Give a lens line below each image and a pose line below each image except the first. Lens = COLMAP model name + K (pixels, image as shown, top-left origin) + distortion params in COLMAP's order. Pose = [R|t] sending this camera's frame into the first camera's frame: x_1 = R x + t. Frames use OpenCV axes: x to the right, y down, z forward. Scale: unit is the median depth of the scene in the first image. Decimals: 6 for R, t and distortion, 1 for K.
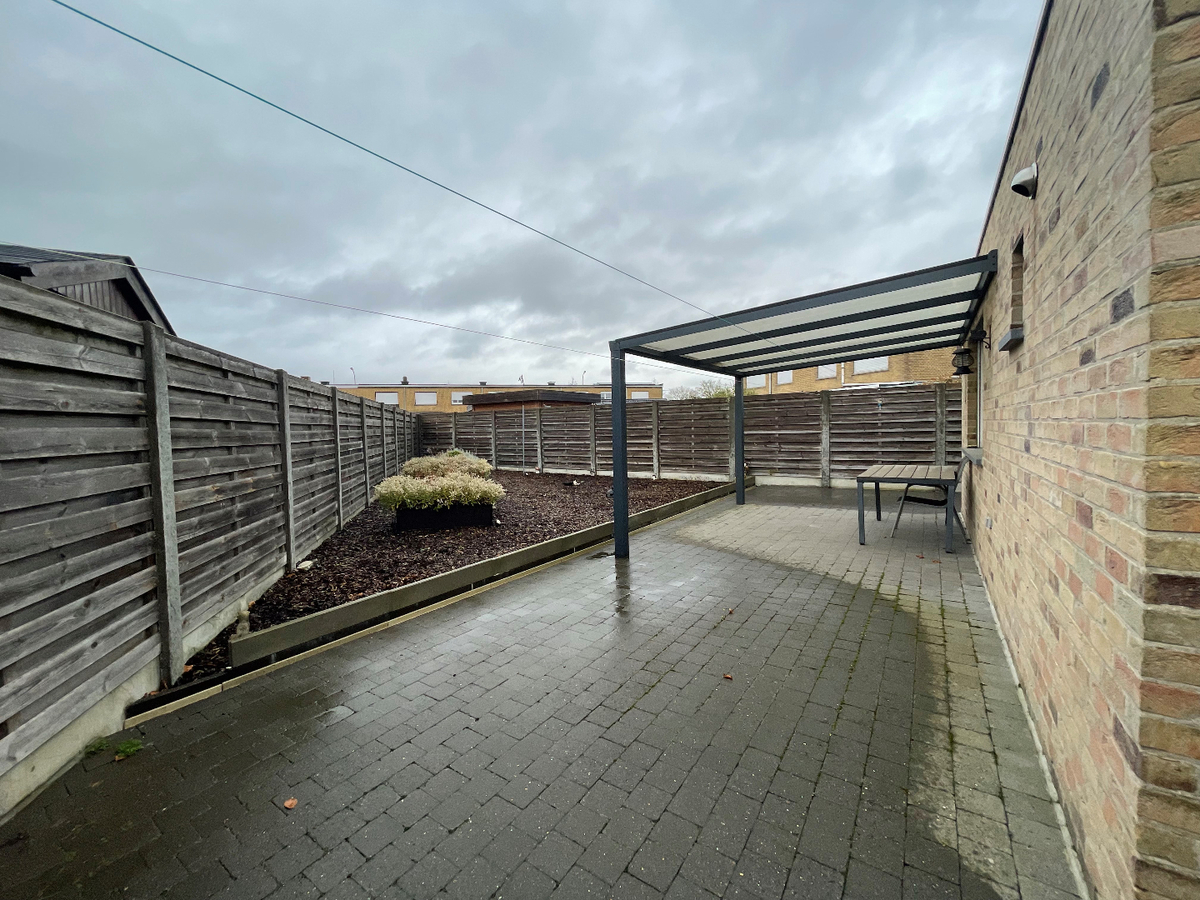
lens RADIAL K [[492.0, 0, 600.0], [0, 492.0, 450.0], [0, 0, 1]] dist [0.000510, 0.000022]
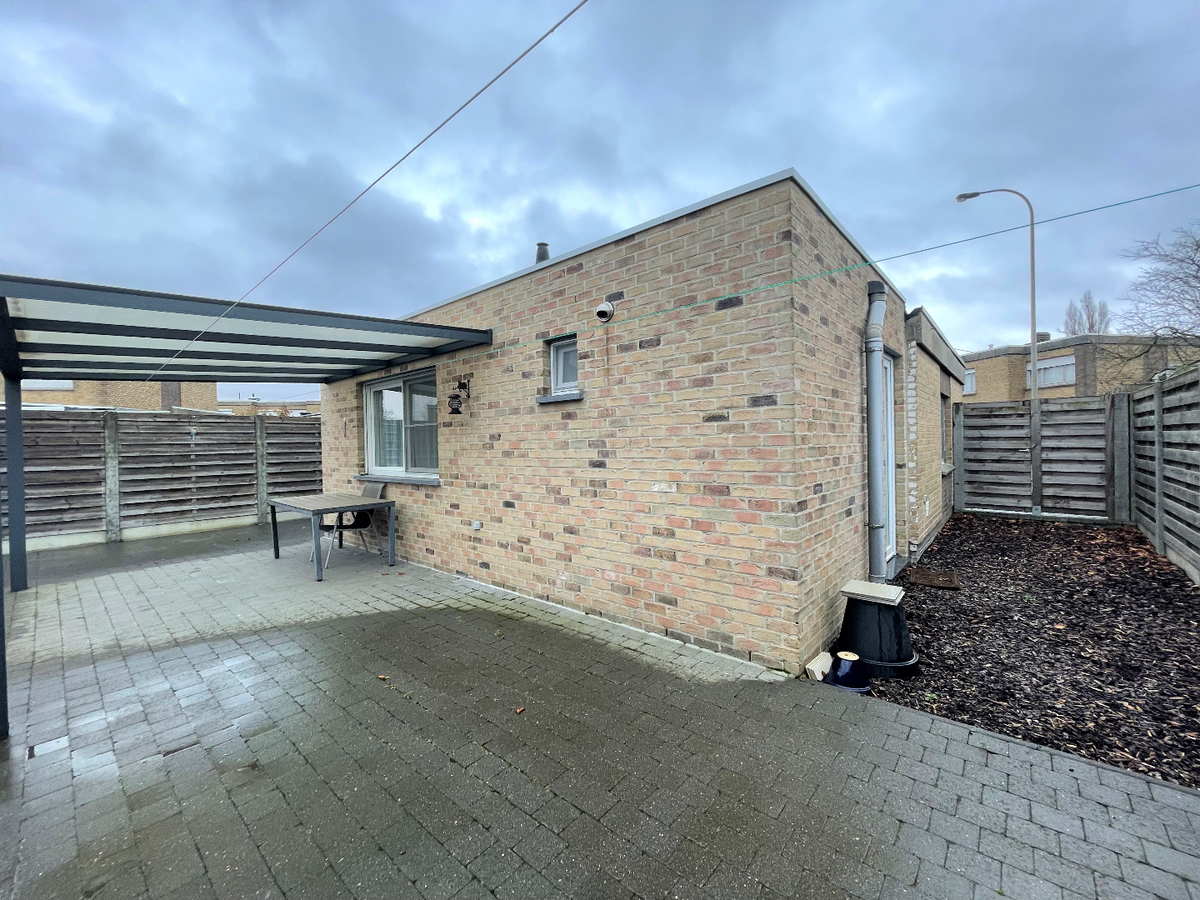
lens RADIAL K [[481.4, 0, 600.0], [0, 481.4, 450.0], [0, 0, 1]] dist [-0.003276, -0.000238]
pose [[0.119250, 0.011322, 0.992800, -0.256284], [0.058449, 0.998121, -0.018403, -0.008836], [-0.991142, 0.060223, 0.118364, 0.269270]]
